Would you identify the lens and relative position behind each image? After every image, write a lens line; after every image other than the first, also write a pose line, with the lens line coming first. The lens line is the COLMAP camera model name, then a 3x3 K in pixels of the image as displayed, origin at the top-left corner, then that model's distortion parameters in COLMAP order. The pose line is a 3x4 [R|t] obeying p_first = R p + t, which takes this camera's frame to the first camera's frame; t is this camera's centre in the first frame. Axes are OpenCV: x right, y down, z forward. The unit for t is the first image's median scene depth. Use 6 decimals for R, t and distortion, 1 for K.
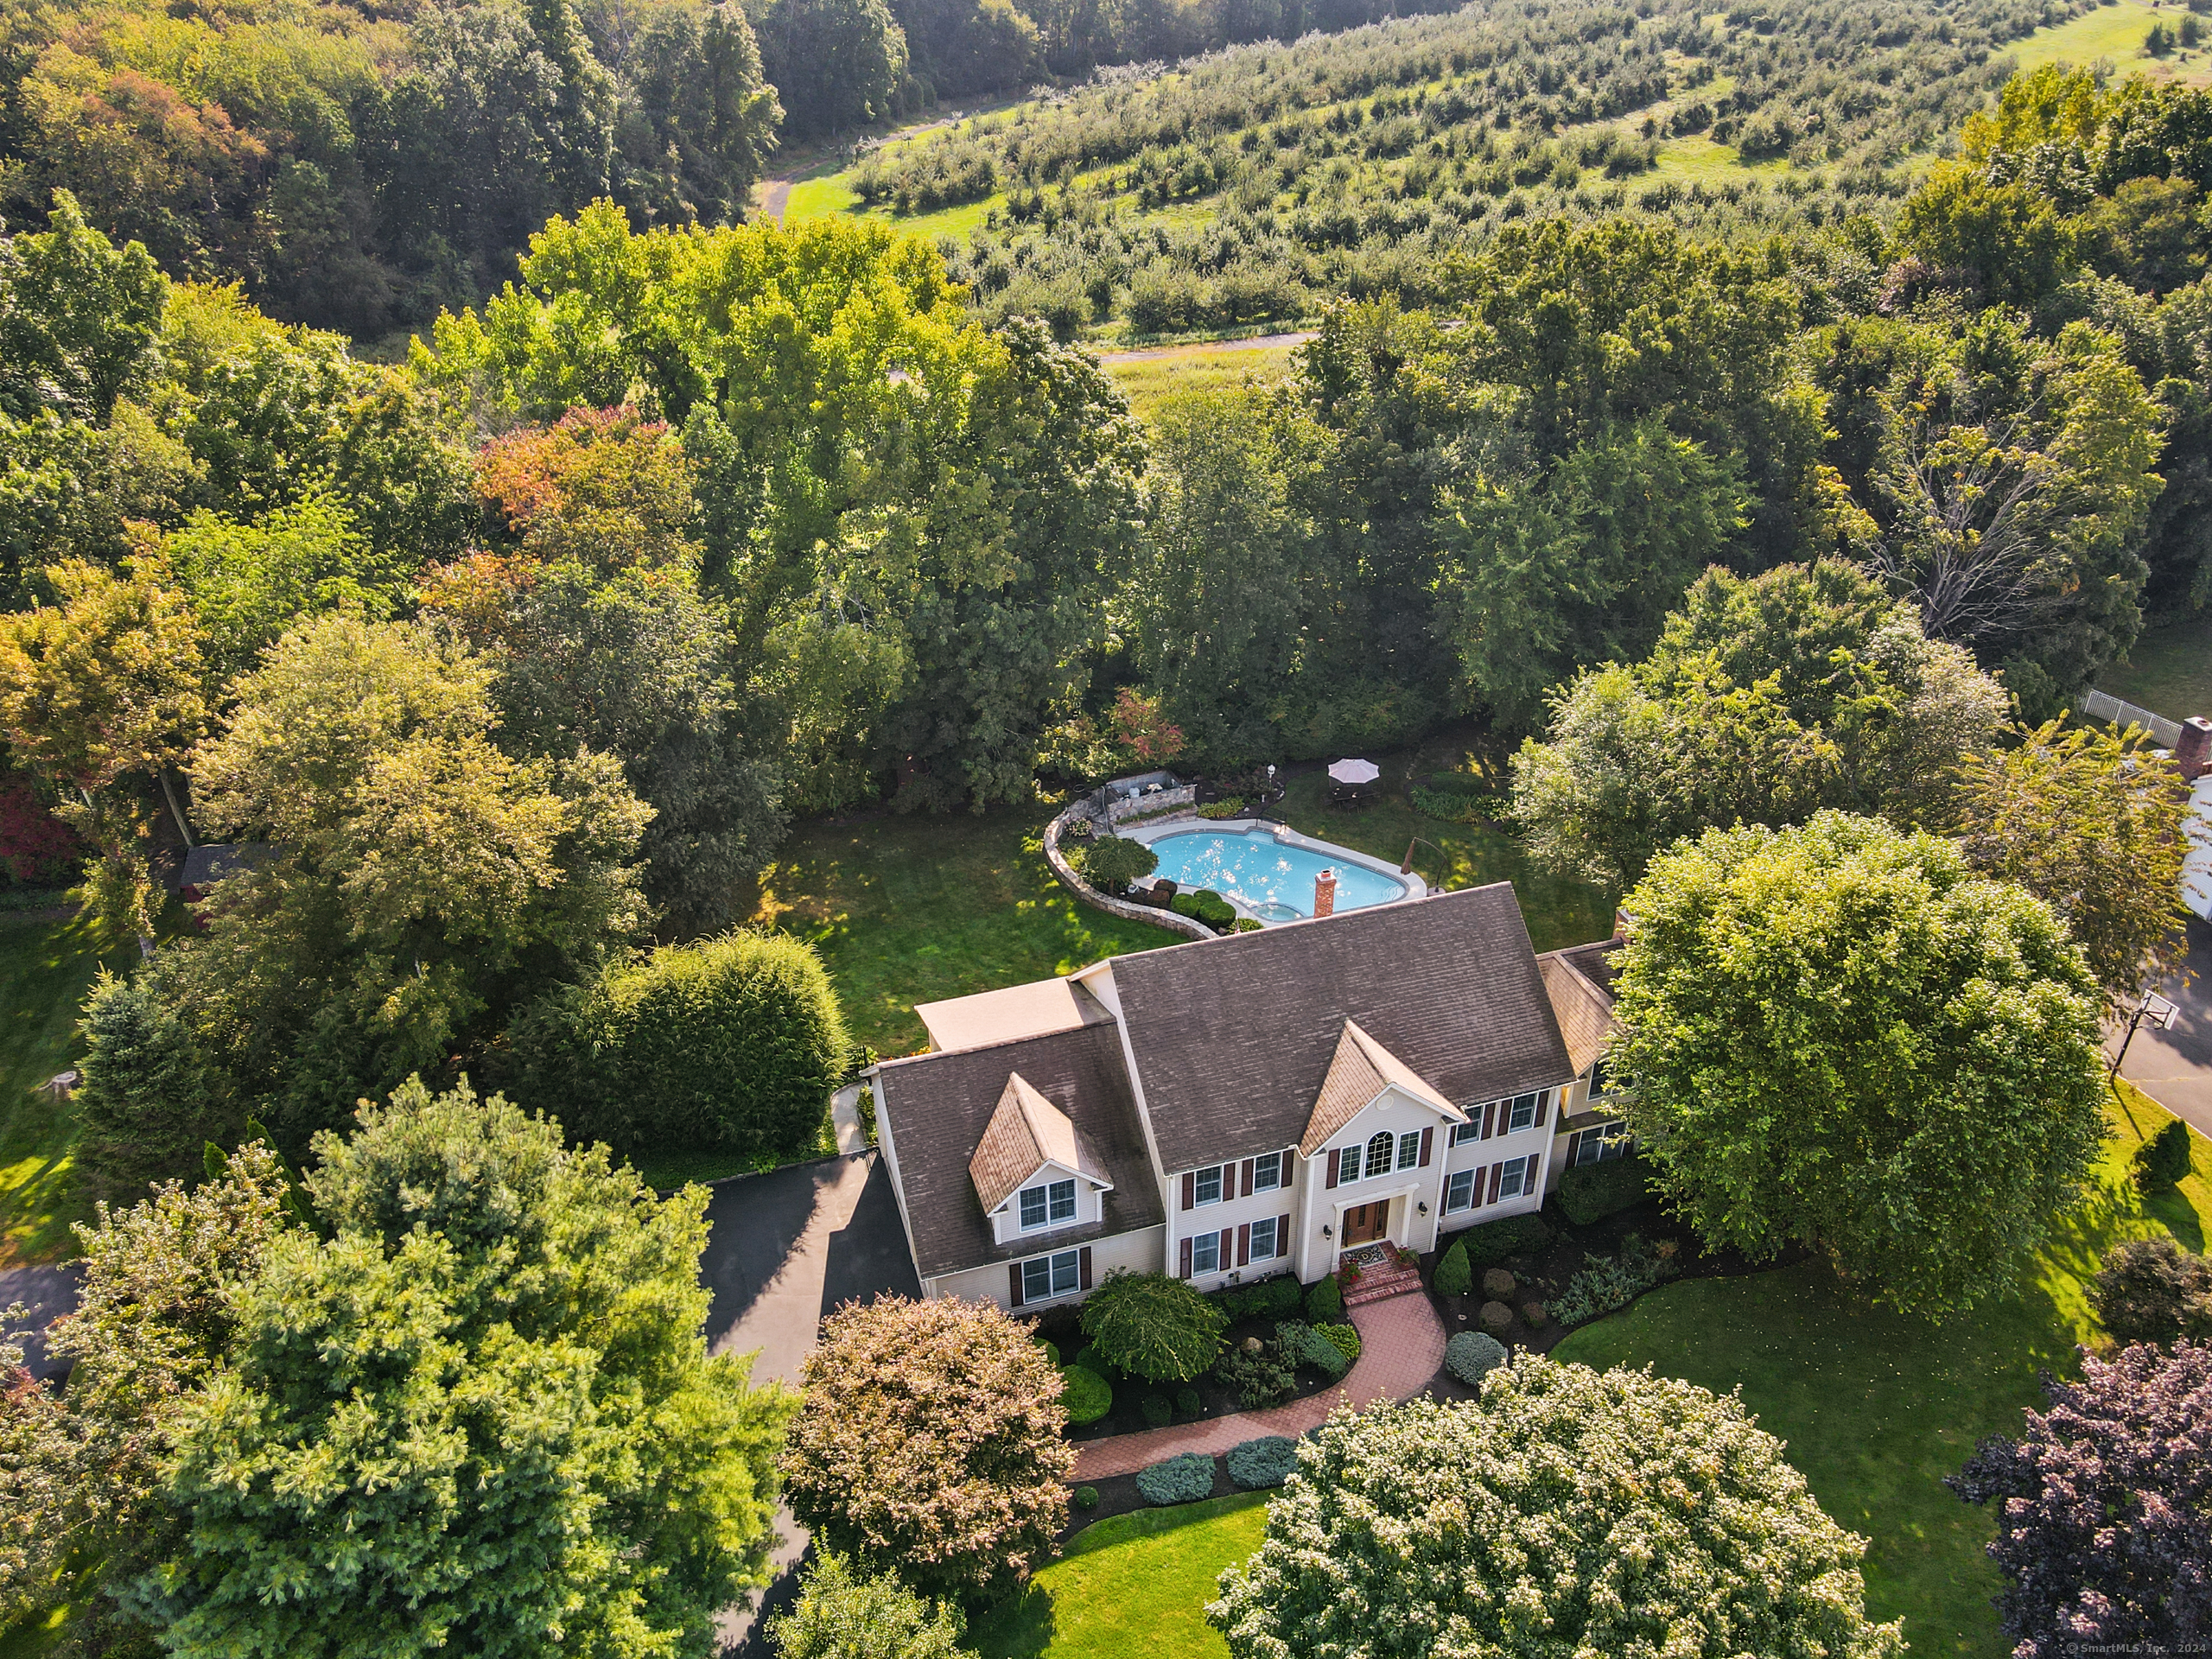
lens RADIAL K [[1623.3, 0, 1095.1], [0, 1623.3, 835.0], [0, 0, 1]] dist [0.005079, 0.006536]
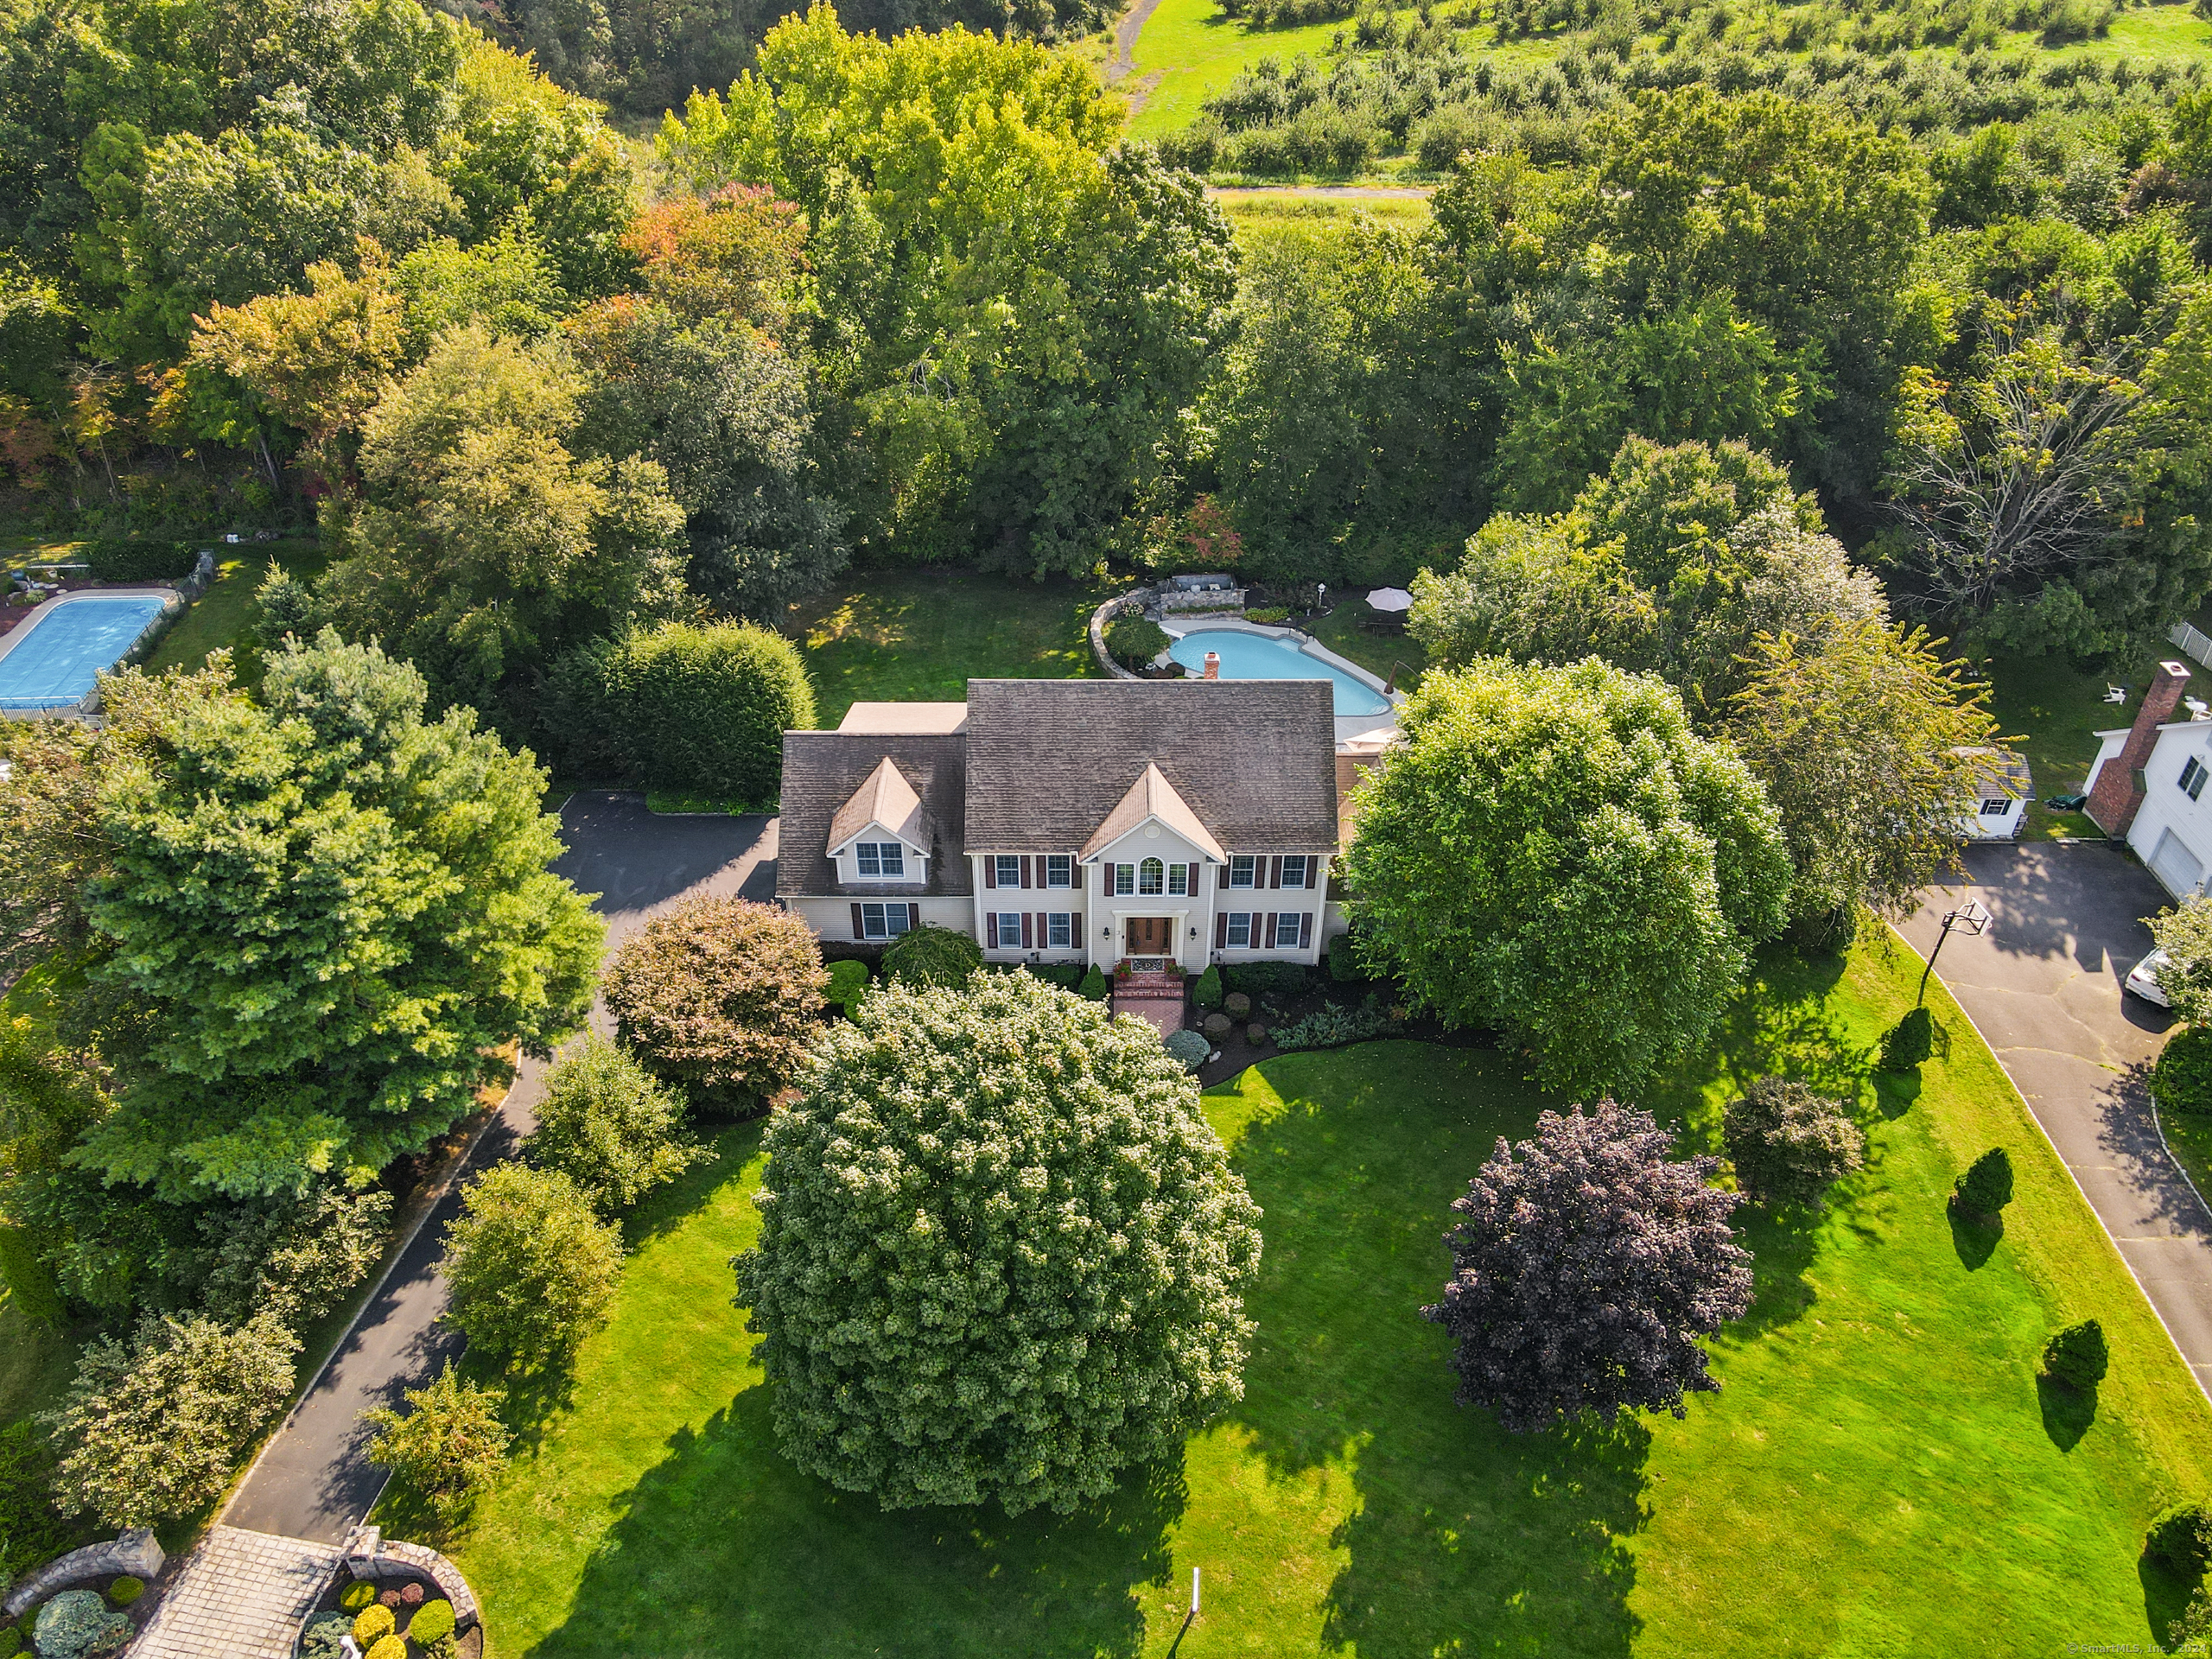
lens RADIAL K [[1623.3, 0, 1095.1], [0, 1623.3, 835.0], [0, 0, 1]] dist [0.005079, 0.006536]
pose [[0.954809, 0.189308, -0.229133, 0.380261], [-0.165363, 0.978940, 0.119716, 0.026099], [0.246971, -0.076415, 0.966005, -0.166922]]
